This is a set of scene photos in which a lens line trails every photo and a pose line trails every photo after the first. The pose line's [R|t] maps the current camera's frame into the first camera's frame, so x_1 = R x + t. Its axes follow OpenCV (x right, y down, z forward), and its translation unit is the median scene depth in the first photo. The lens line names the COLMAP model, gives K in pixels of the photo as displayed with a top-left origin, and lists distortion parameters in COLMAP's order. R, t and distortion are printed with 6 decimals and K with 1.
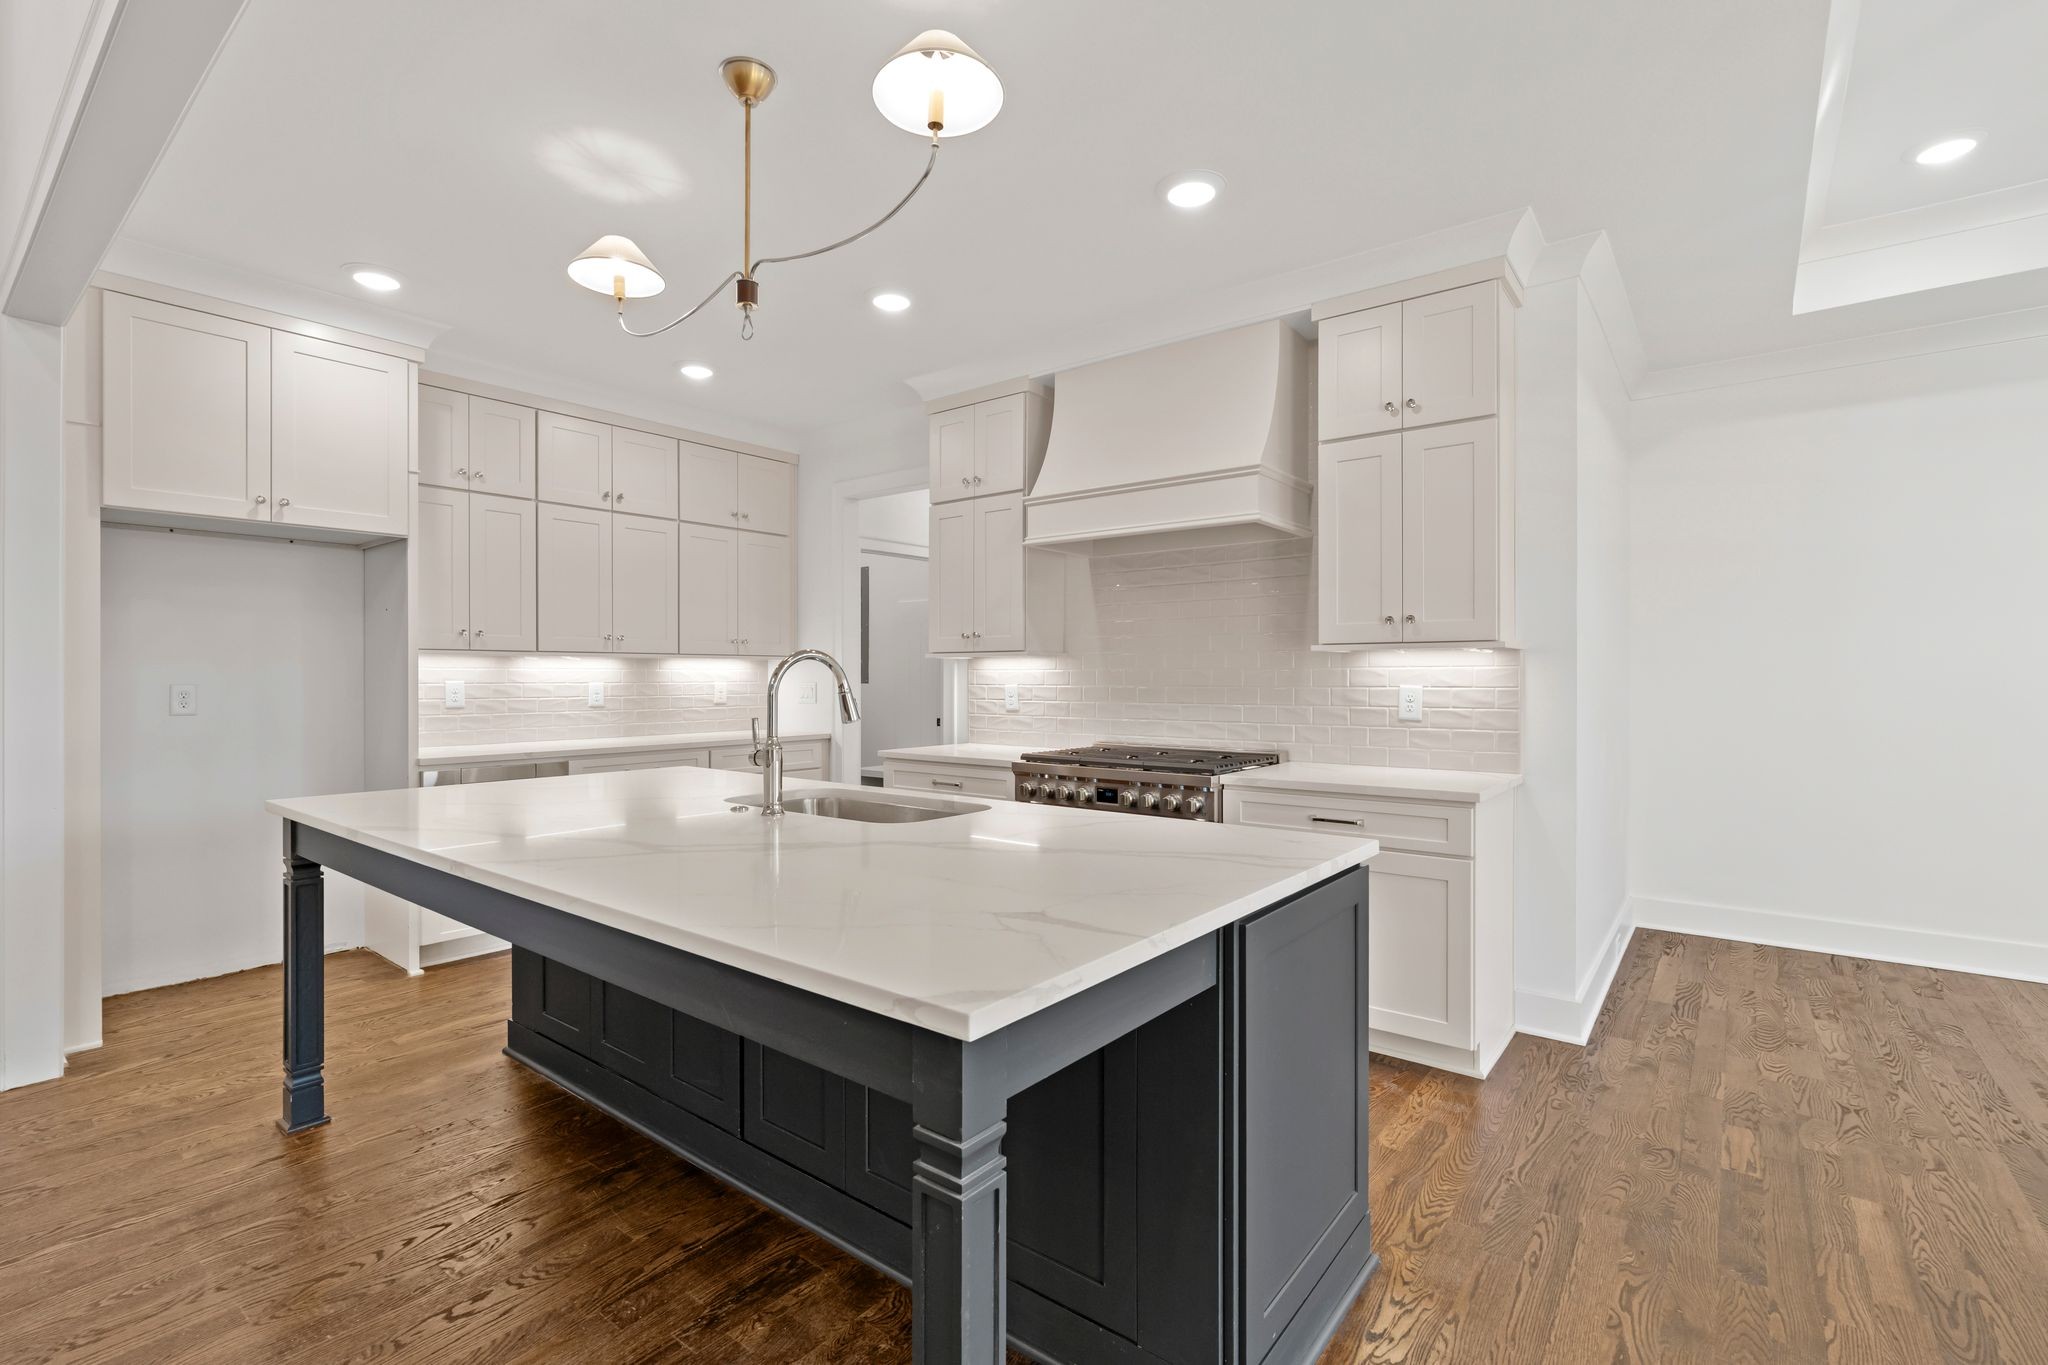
lens RADIAL K [[917.9, 0, 1020.6], [0, 917.9, 678.2], [0, 0, 1]] dist [-0.010354, 0.001916]
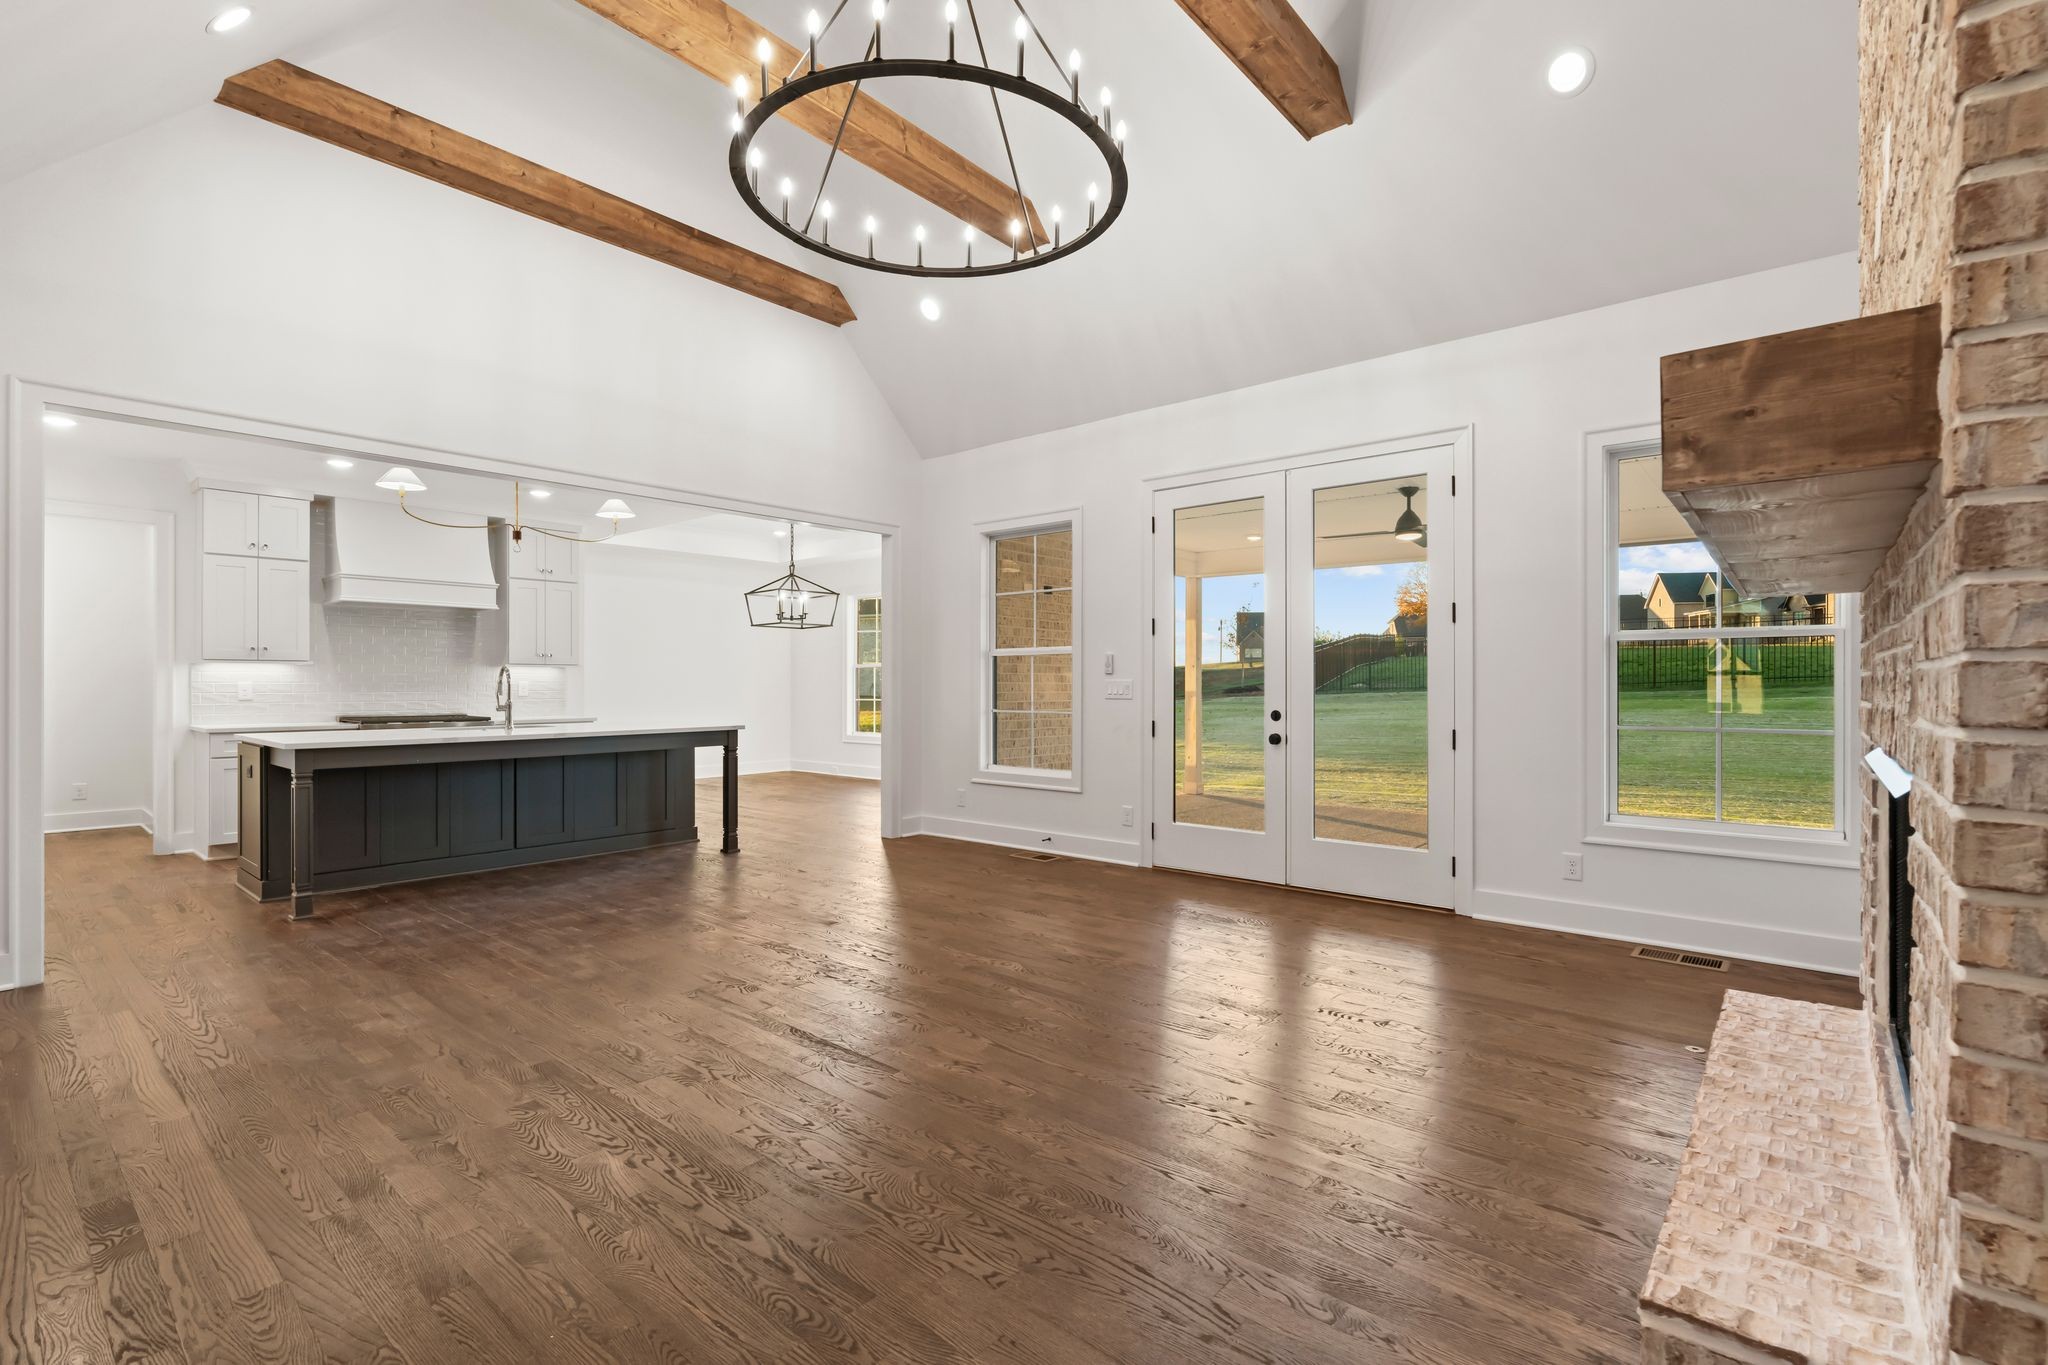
lens RADIAL K [[927.3, 0, 1024.8], [0, 927.3, 680.3], [0, 0, 1]] dist [-0.013125, 0.004763]
pose [[0.038495, 0.003015, 0.999254, -2.079276], [0.001683, 0.999994, -0.003082, 0.013800], [-0.999257, 0.001800, 0.038489, -0.417459]]
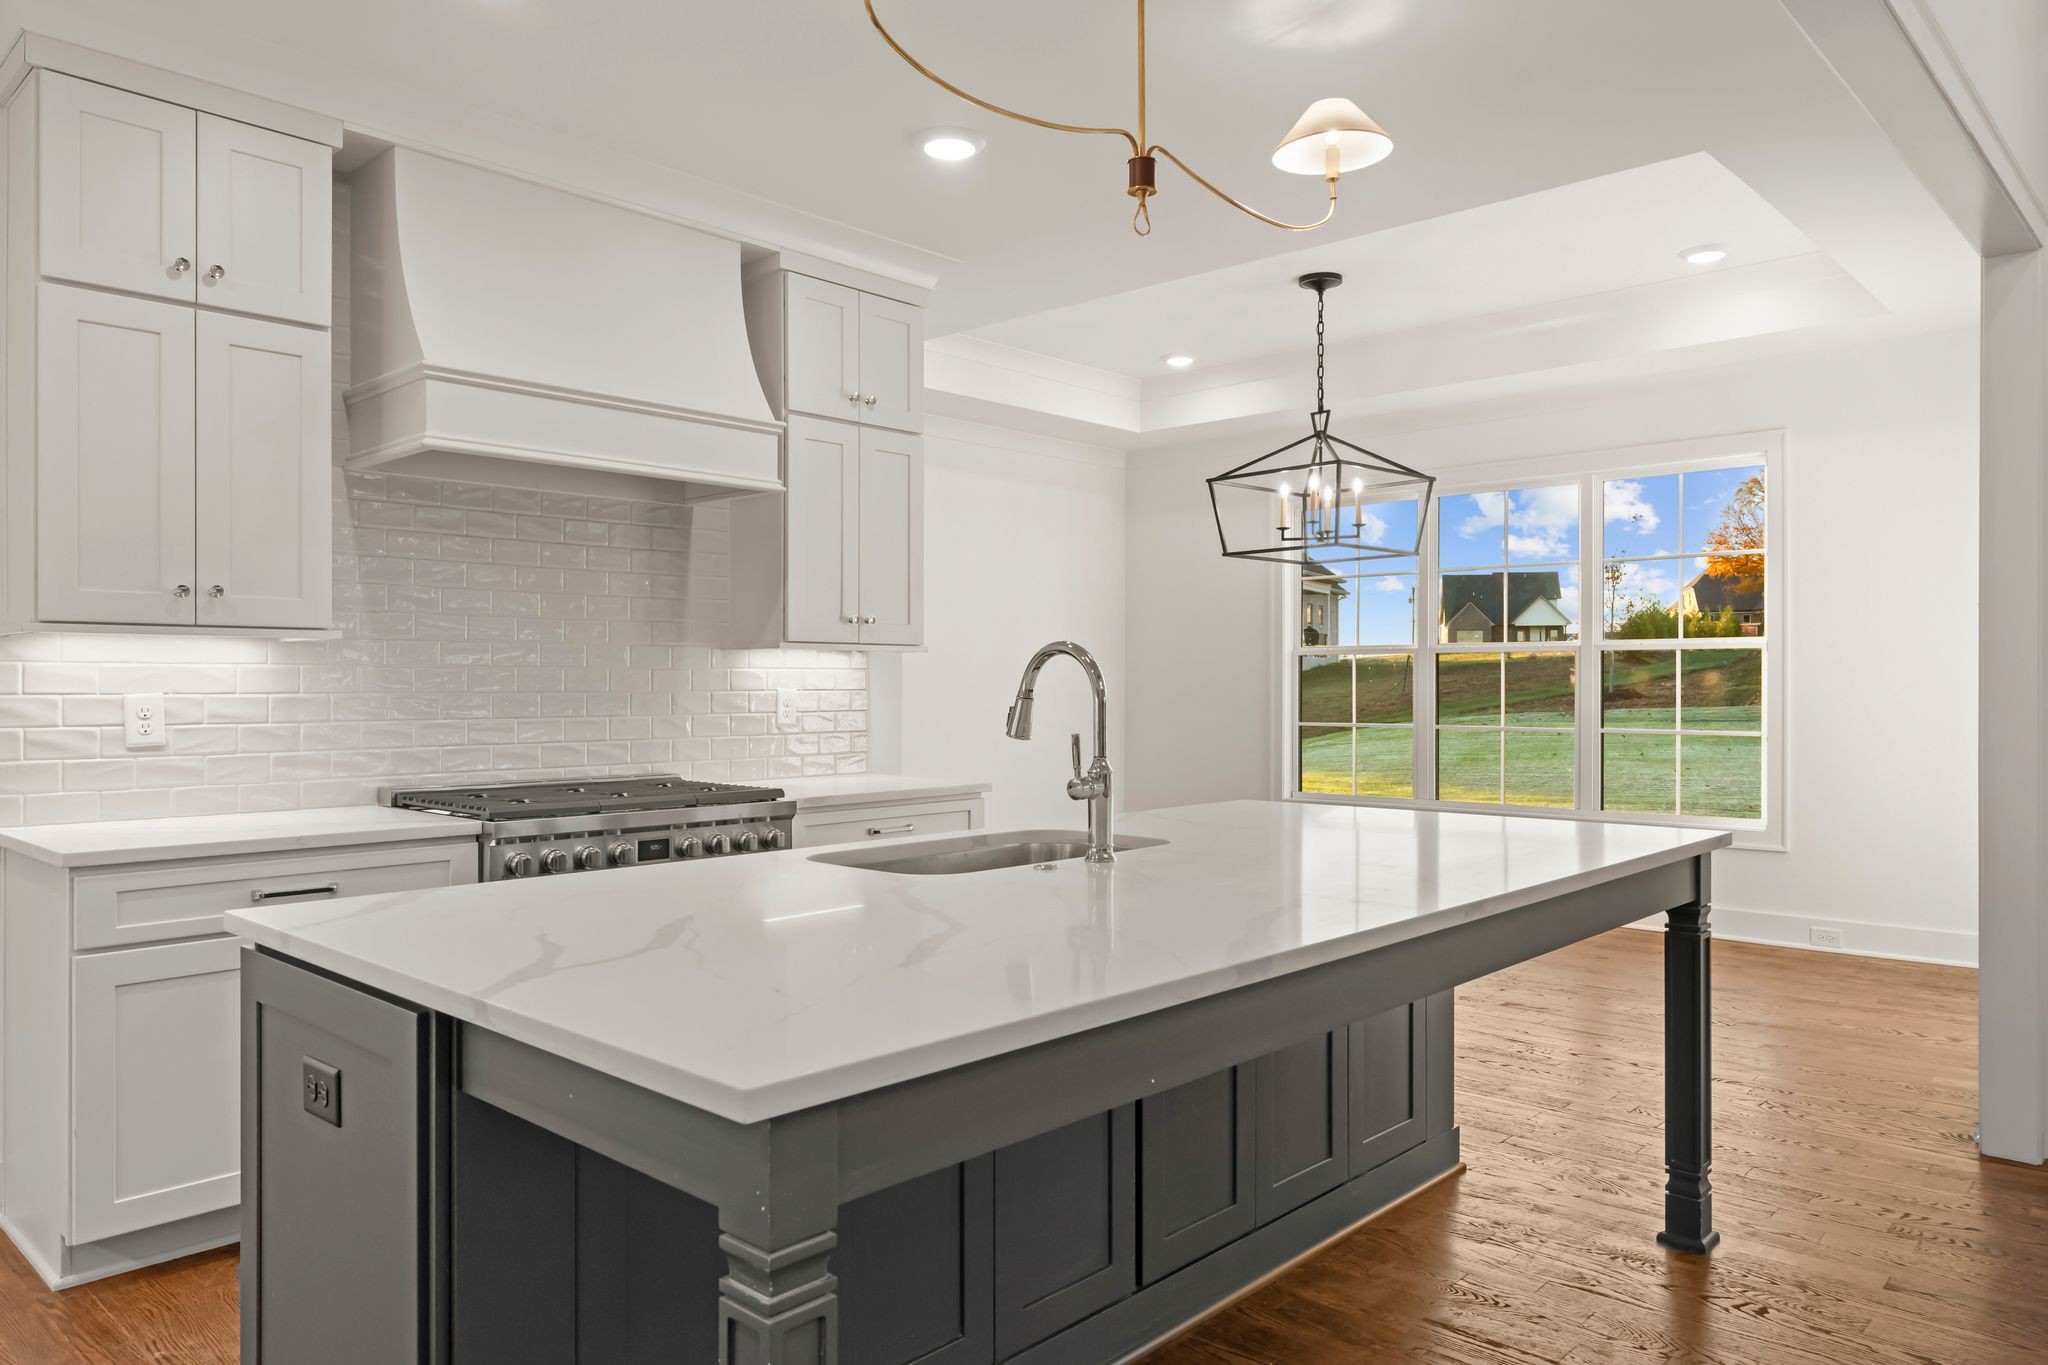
lens RADIAL K [[1383.5, 0, 1024.0], [0, 1383.5, 682.5], [0, 0, 1]] dist [-0.001642, 0.003476]
pose [[0.082852, 0.000401, 0.996562, -1.023634], [0.000299, 1.000000, -0.000427, 0.002610], [-0.996562, 0.000333, 0.082851, 0.706051]]
